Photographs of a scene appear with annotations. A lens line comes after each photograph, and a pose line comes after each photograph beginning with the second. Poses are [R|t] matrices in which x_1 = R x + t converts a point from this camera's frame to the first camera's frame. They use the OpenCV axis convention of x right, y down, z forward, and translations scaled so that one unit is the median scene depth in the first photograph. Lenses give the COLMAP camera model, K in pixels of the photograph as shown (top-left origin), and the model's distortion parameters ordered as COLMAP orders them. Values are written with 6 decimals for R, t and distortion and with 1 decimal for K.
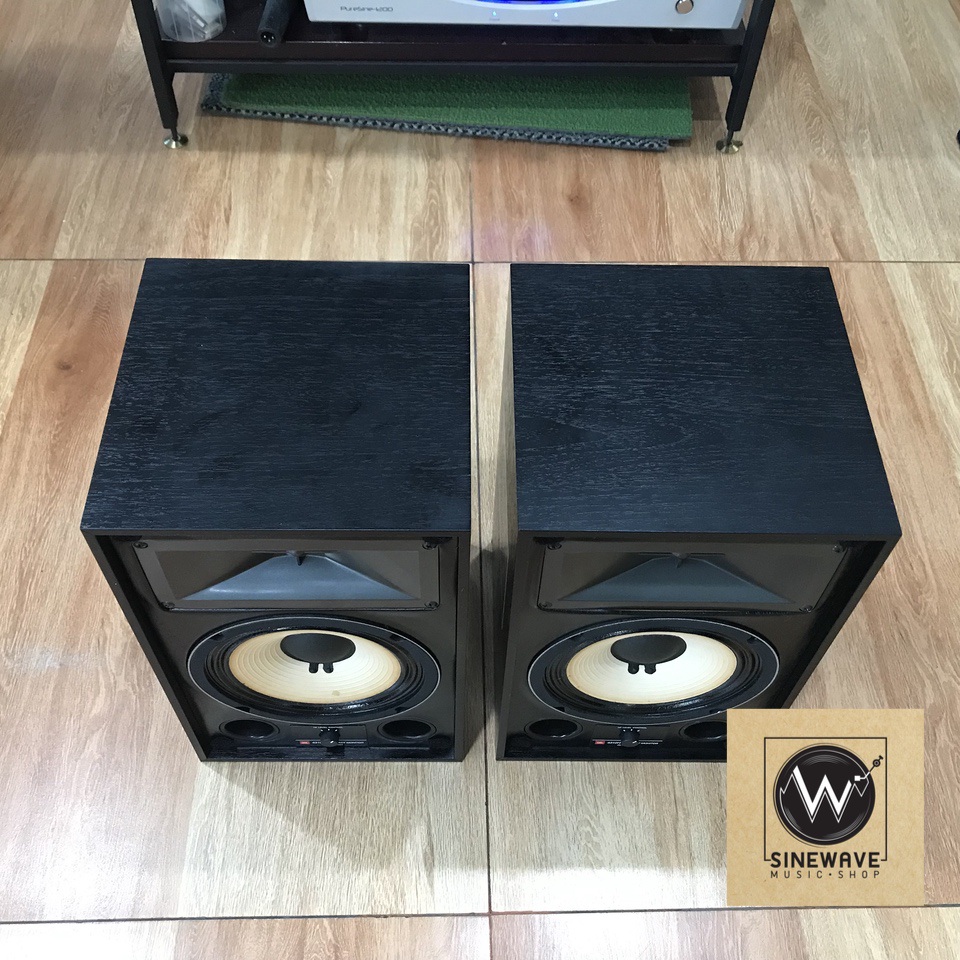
lens RADIAL K [[1063.0, 0, 475.2], [0, 1063.0, 463.5], [0, 0, 1]] dist [0.003855, 0.000000]
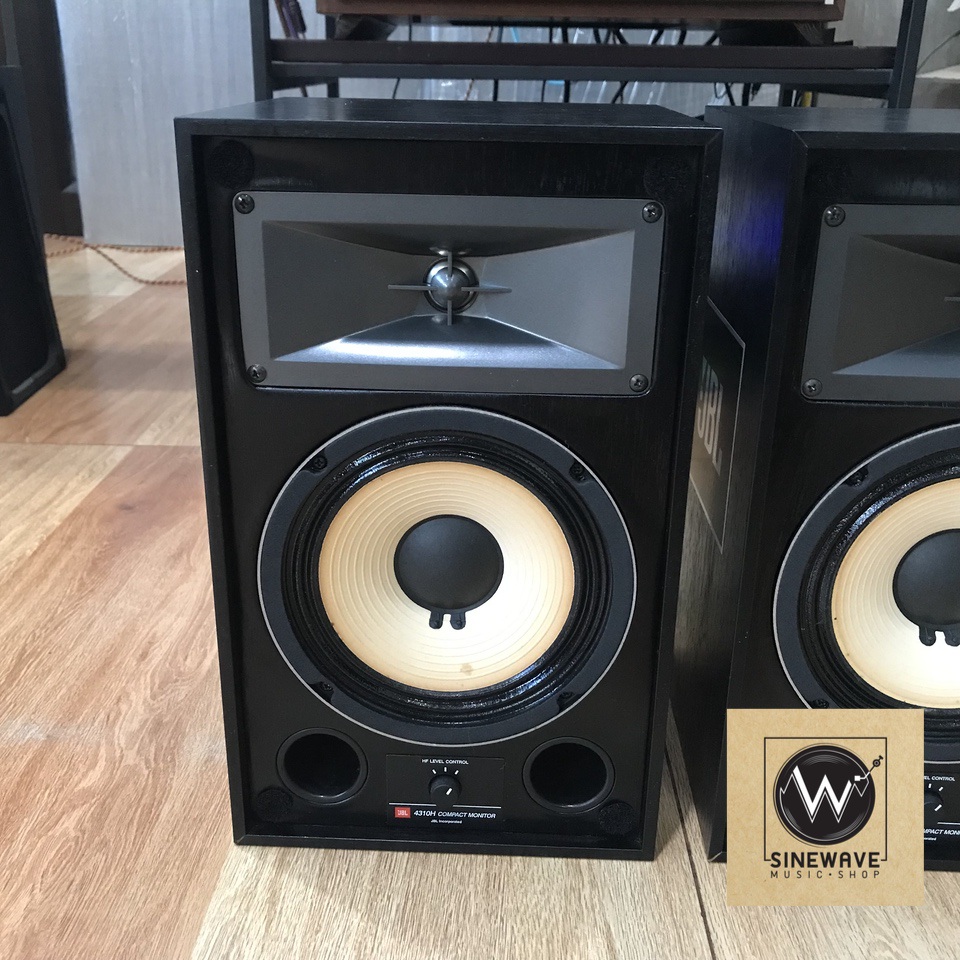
lens RADIAL K [[1063.0, 0, 475.5], [0, 1063.0, 471.5], [0, 0, 1]] dist [0.003855, 0.000000]
pose [[0.999040, 0.006959, -0.043259, -0.090064], [-0.029469, 0.837360, -0.545858, 0.430850], [0.032425, 0.546608, 0.836760, 0.357767]]
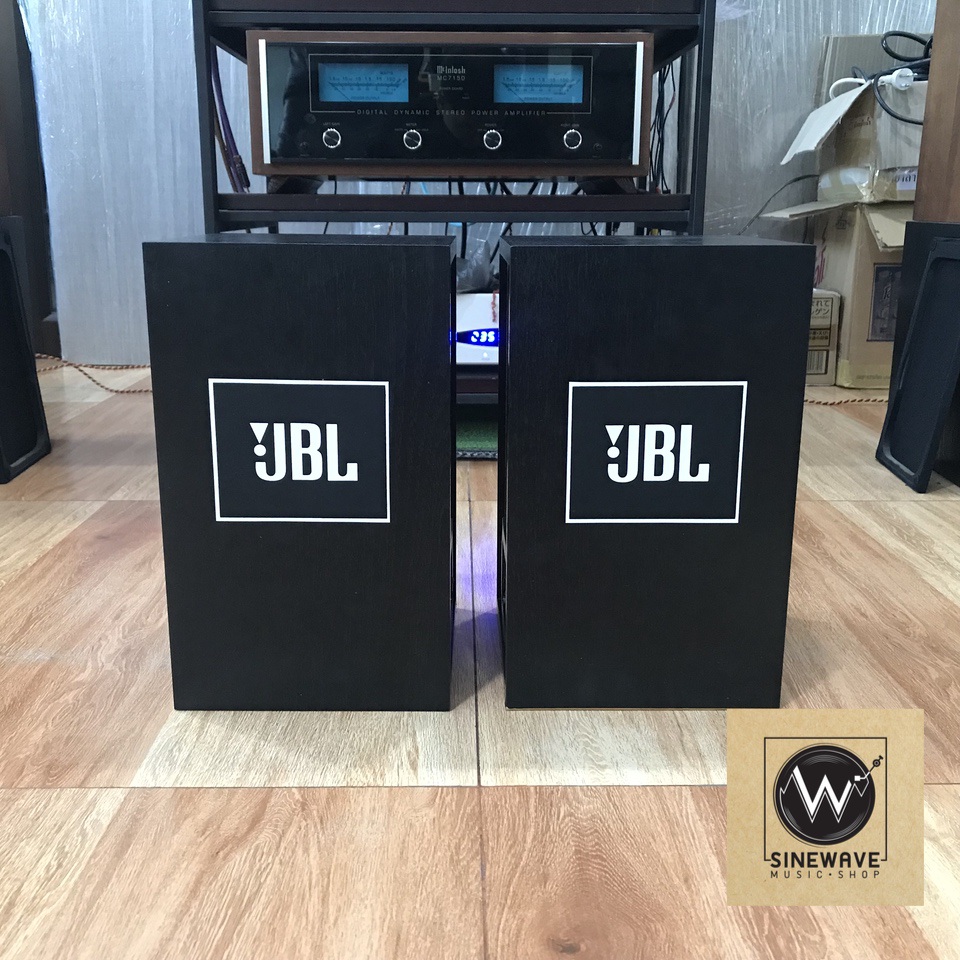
lens RADIAL K [[1063.0, 0, 477.1], [0, 1063.0, 474.0], [0, 0, 1]] dist [0.003855, 0.000000]
pose [[0.999793, -0.018499, -0.008476, 0.022656], [0.008693, 0.764896, -0.644095, 0.736121], [0.018399, 0.643888, 0.764899, 0.138053]]
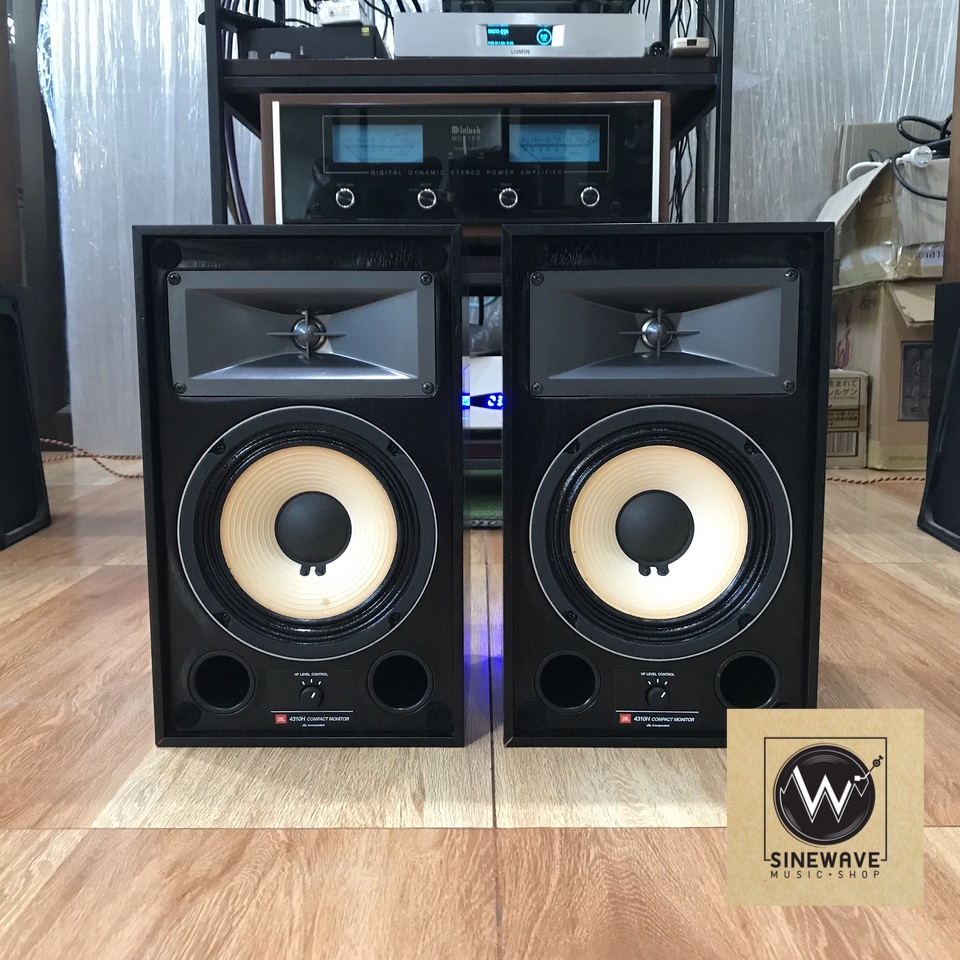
lens RADIAL K [[1063.0, 0, 477.4], [0, 1063.0, 472.4], [0, 0, 1]] dist [0.003855, 0.000000]
pose [[0.999353, -0.025615, -0.025267, 0.025247], [-0.001012, 0.681955, -0.731394, 0.746501], [0.035966, 0.730946, 0.681487, 0.268967]]
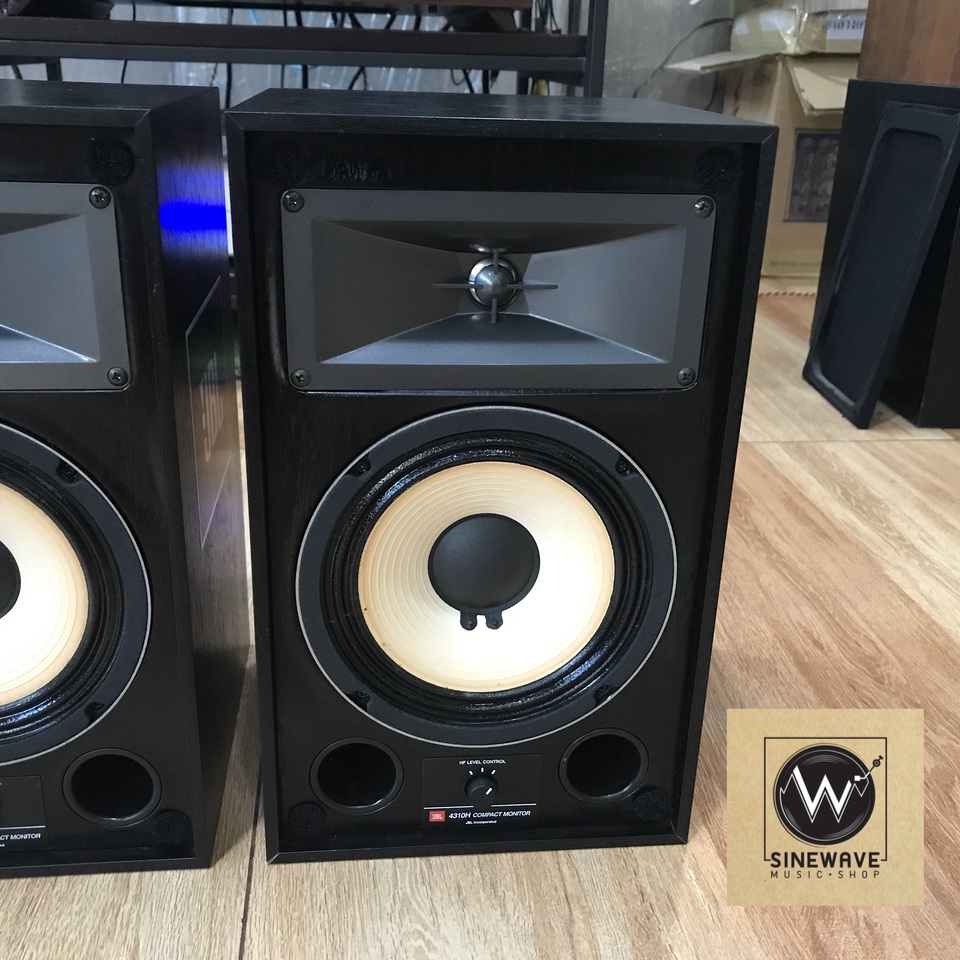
lens RADIAL K [[1063.0, 0, 478.7], [0, 1063.0, 472.4], [0, 0, 1]] dist [0.003855, 0.000000]
pose [[0.994963, -0.030524, 0.095486, 0.087863], [0.076999, 0.842626, -0.532966, 0.423333], [-0.064190, 0.537634, 0.840731, 0.367671]]
